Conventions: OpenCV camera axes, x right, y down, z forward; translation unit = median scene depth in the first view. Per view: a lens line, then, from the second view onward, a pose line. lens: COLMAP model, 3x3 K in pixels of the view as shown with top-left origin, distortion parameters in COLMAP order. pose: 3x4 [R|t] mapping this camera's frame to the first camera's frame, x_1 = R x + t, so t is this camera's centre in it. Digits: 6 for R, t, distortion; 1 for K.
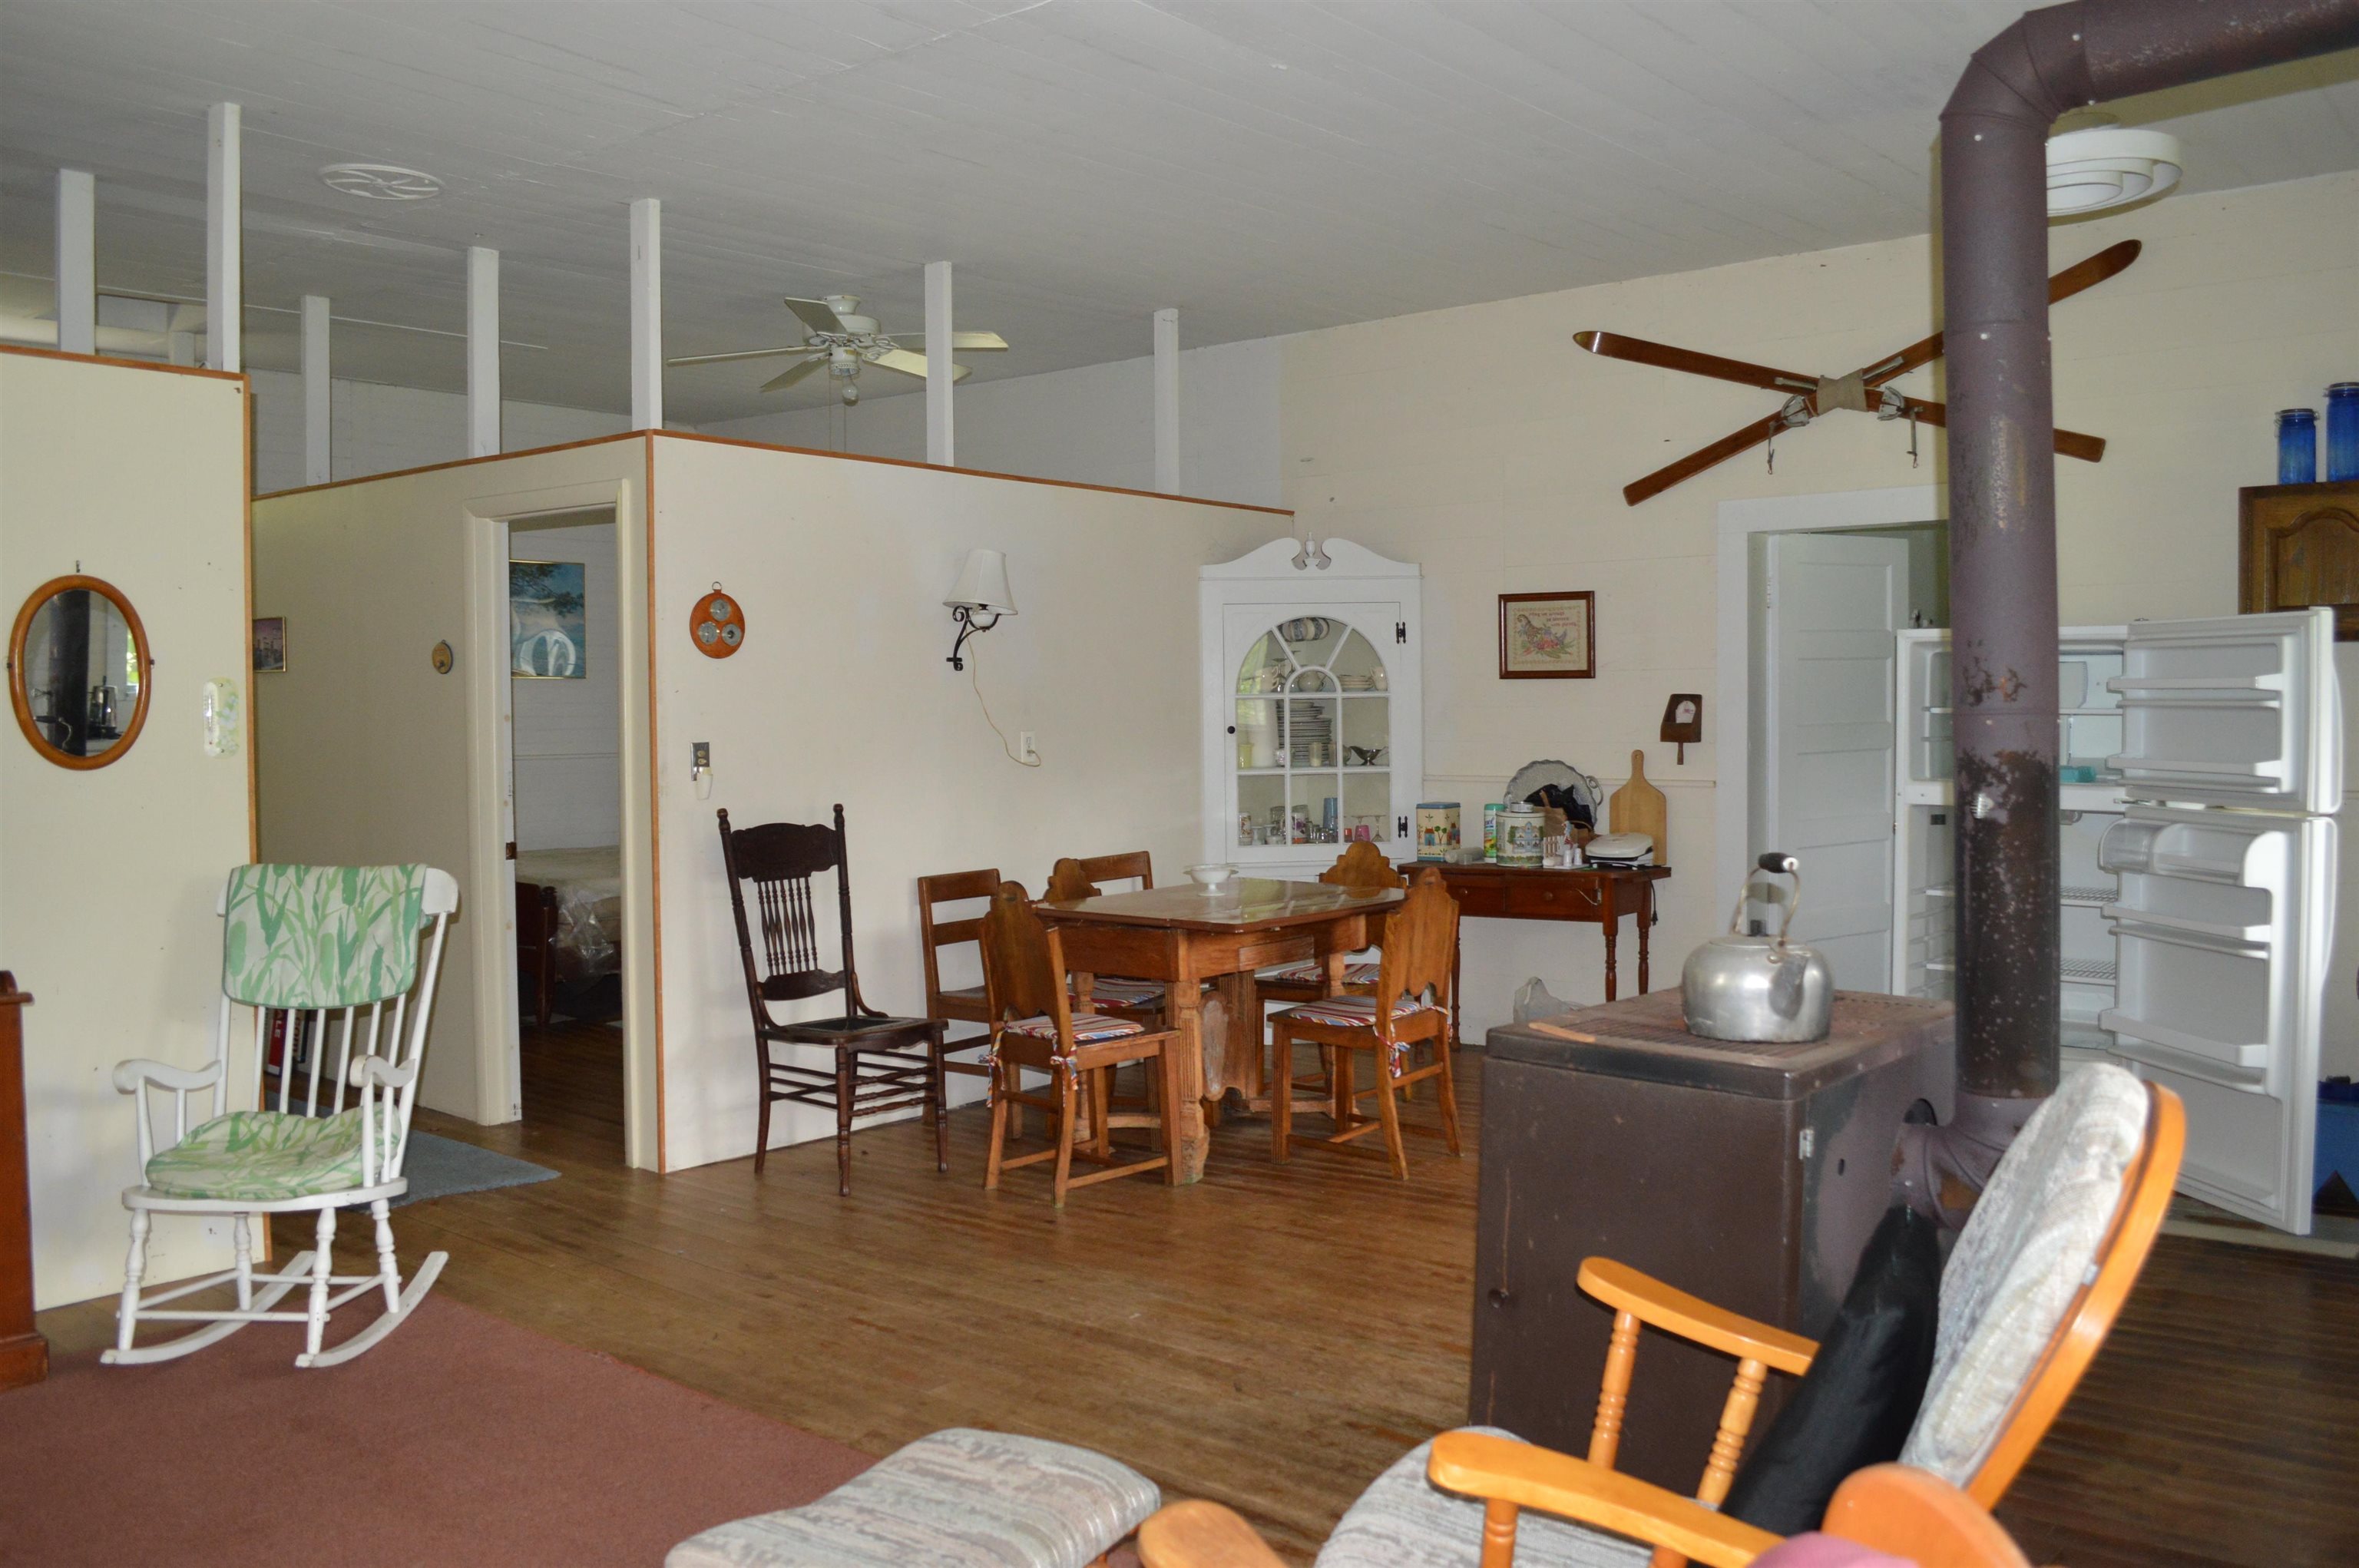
lens RADIAL K [[1879.0, 0, 1164.7], [0, 1879.0, 783.8], [0, 0, 1]] dist [-0.083331, 0.013157]
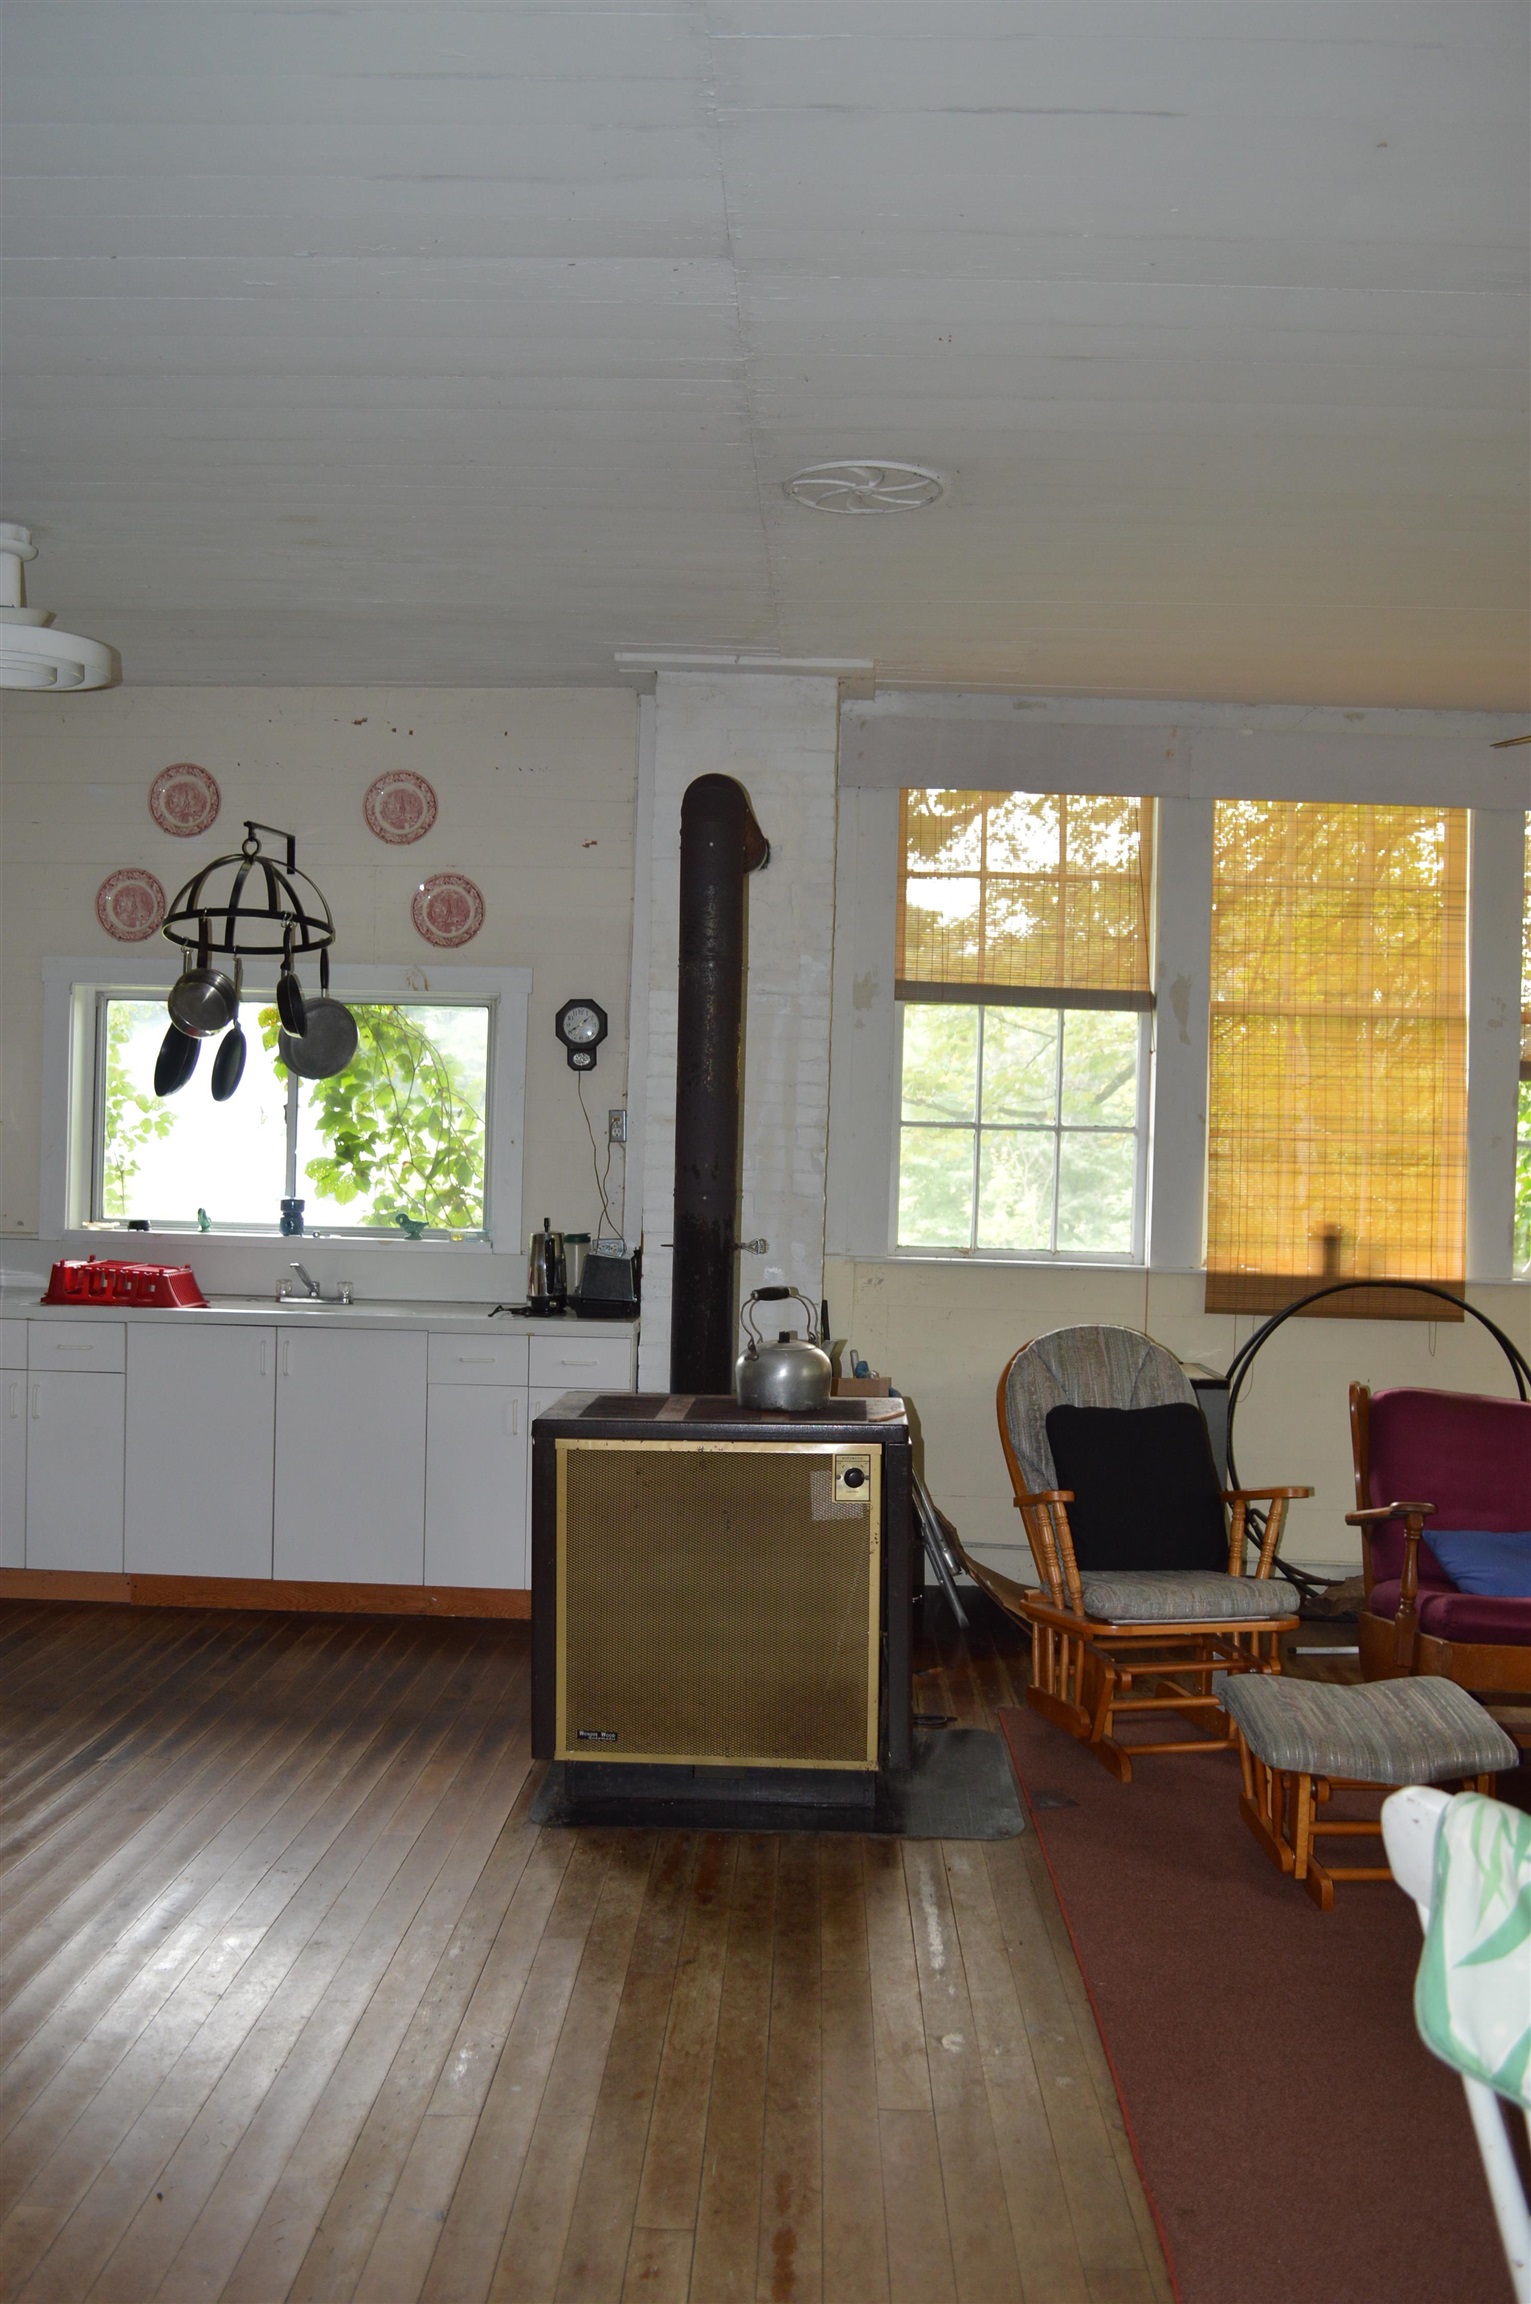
lens RADIAL K [[1835.3, 0, 752.7], [0, 1835.3, 1187.0], [0, 0, 1]] dist [-0.083331, 0.013157]
pose [[-0.612606, -0.024104, 0.790021, -0.435544], [0.010557, 0.999196, 0.038672, -0.053533], [-0.790318, 0.032030, -0.611859, 0.991483]]
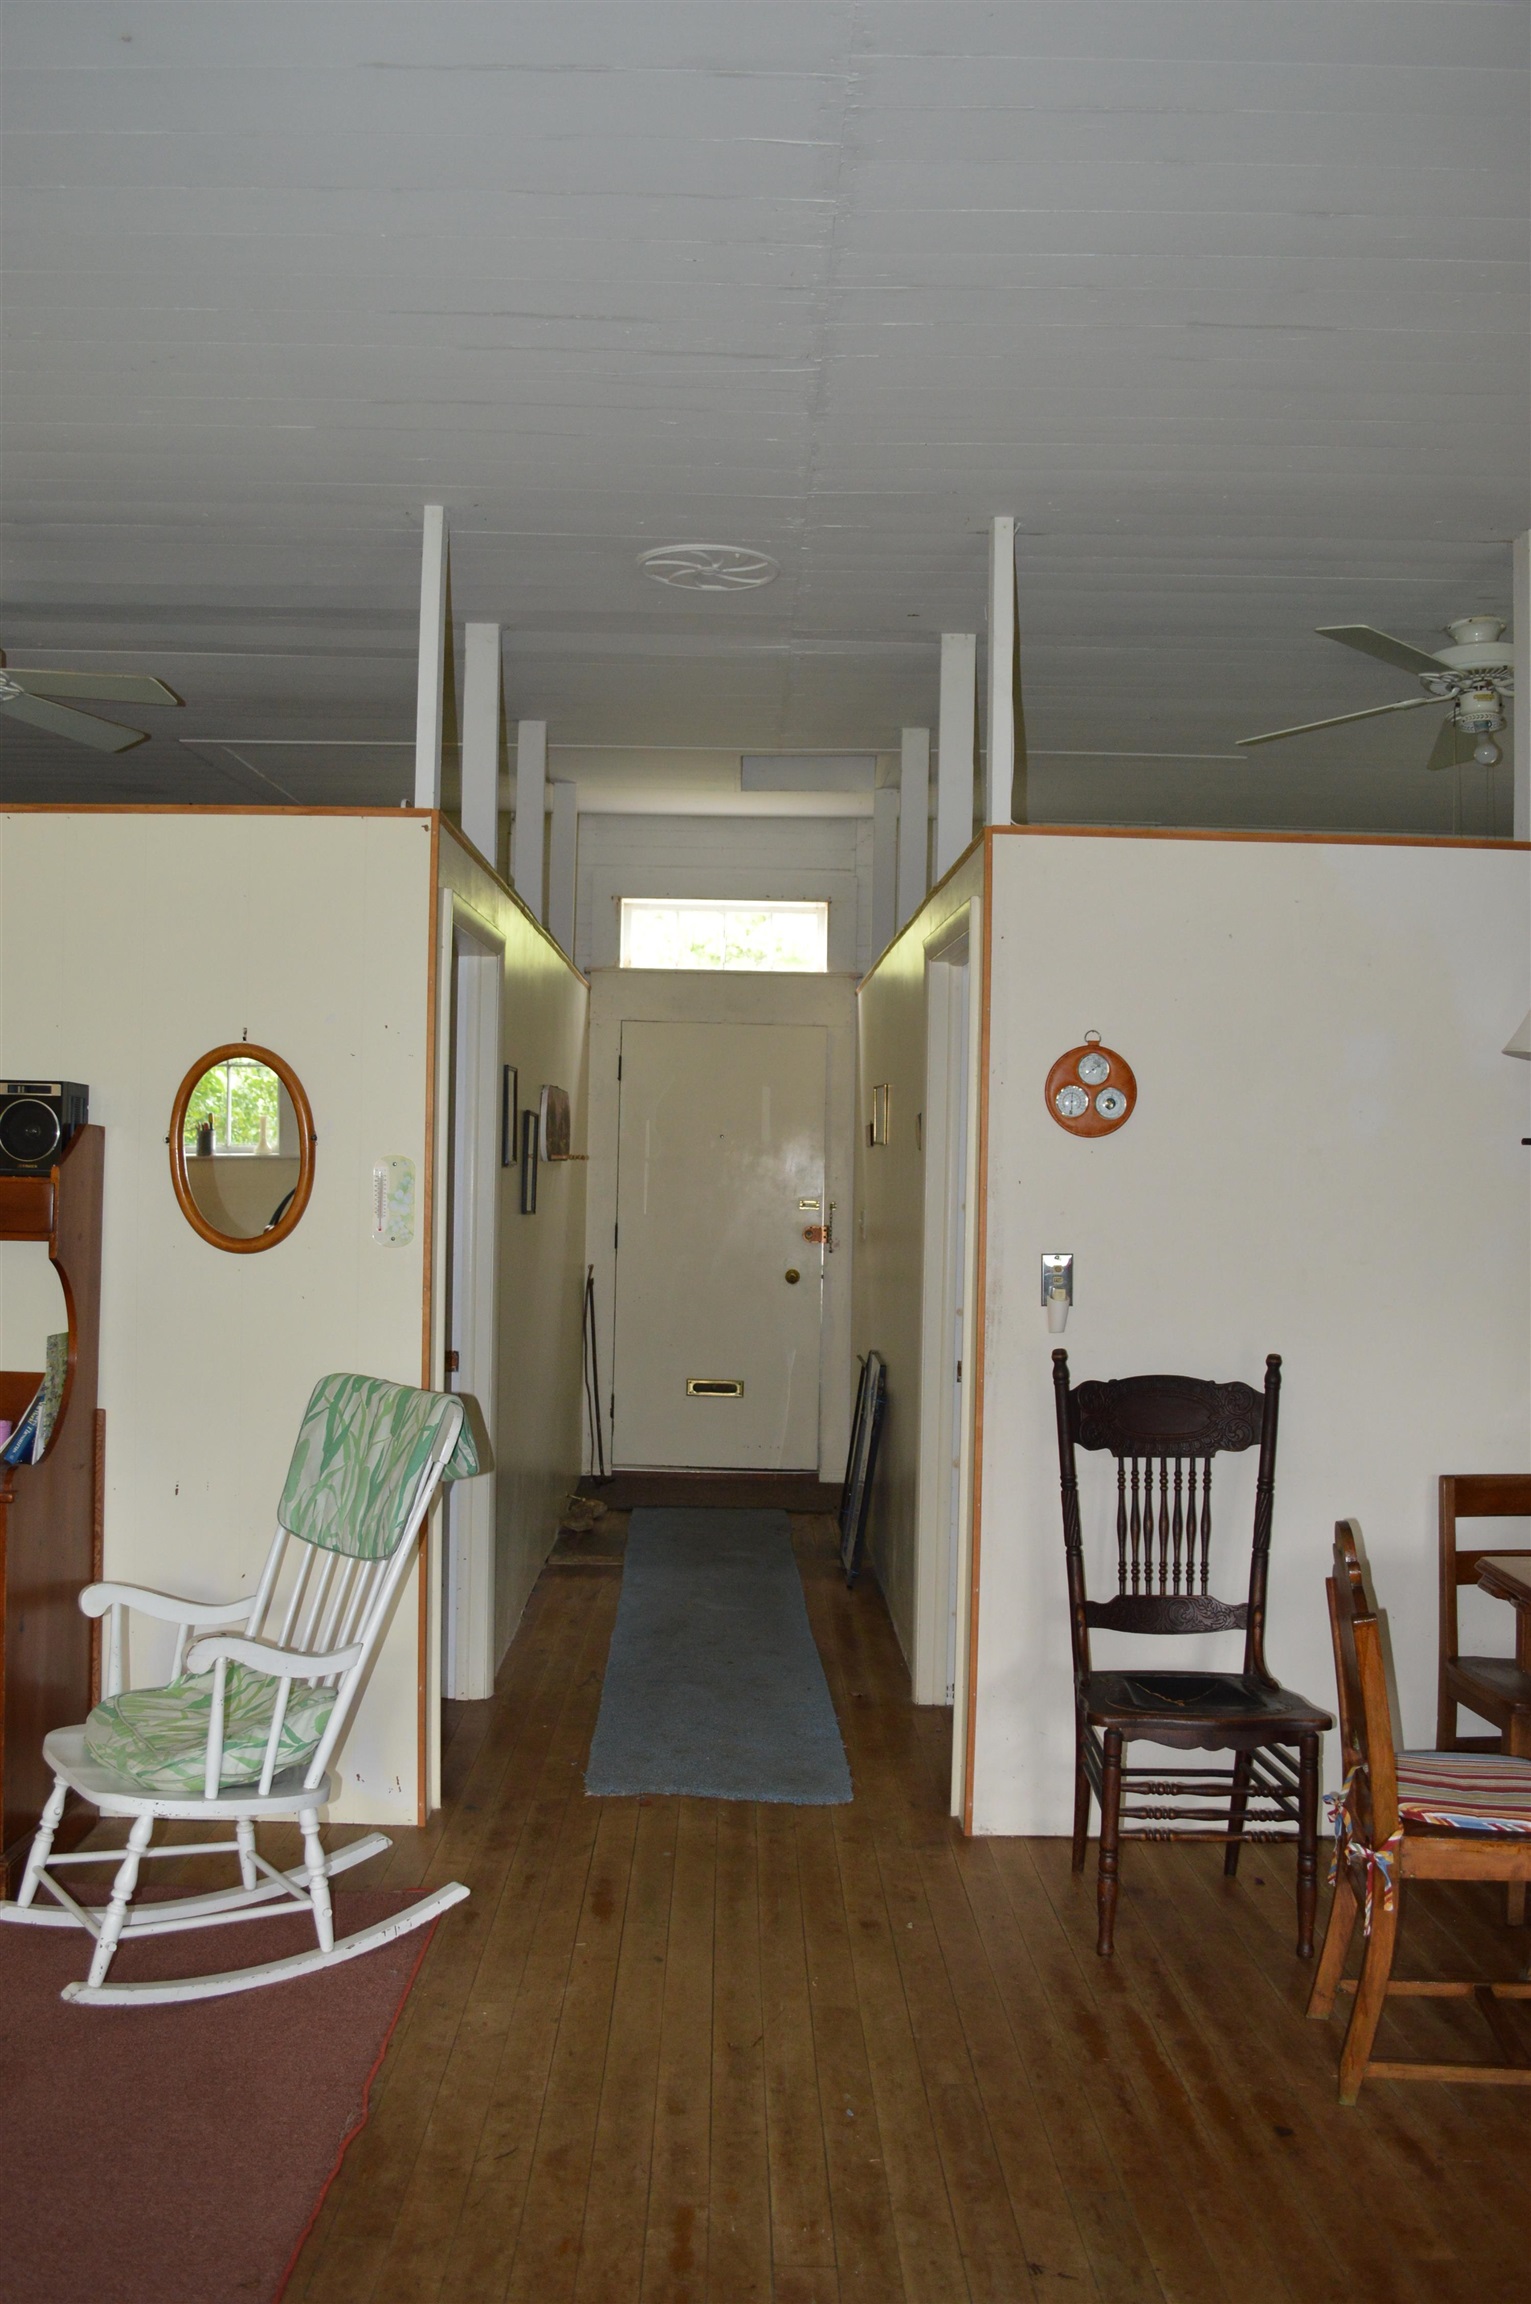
lens RADIAL K [[1835.3, 0, 761.1], [0, 1835.3, 1180.5], [0, 0, 1]] dist [-0.083331, 0.013157]
pose [[0.645237, 0.025753, -0.763548, 0.218817], [-0.052901, 0.998539, -0.011025, -0.036966], [0.762149, 0.047506, 0.645657, 0.462391]]
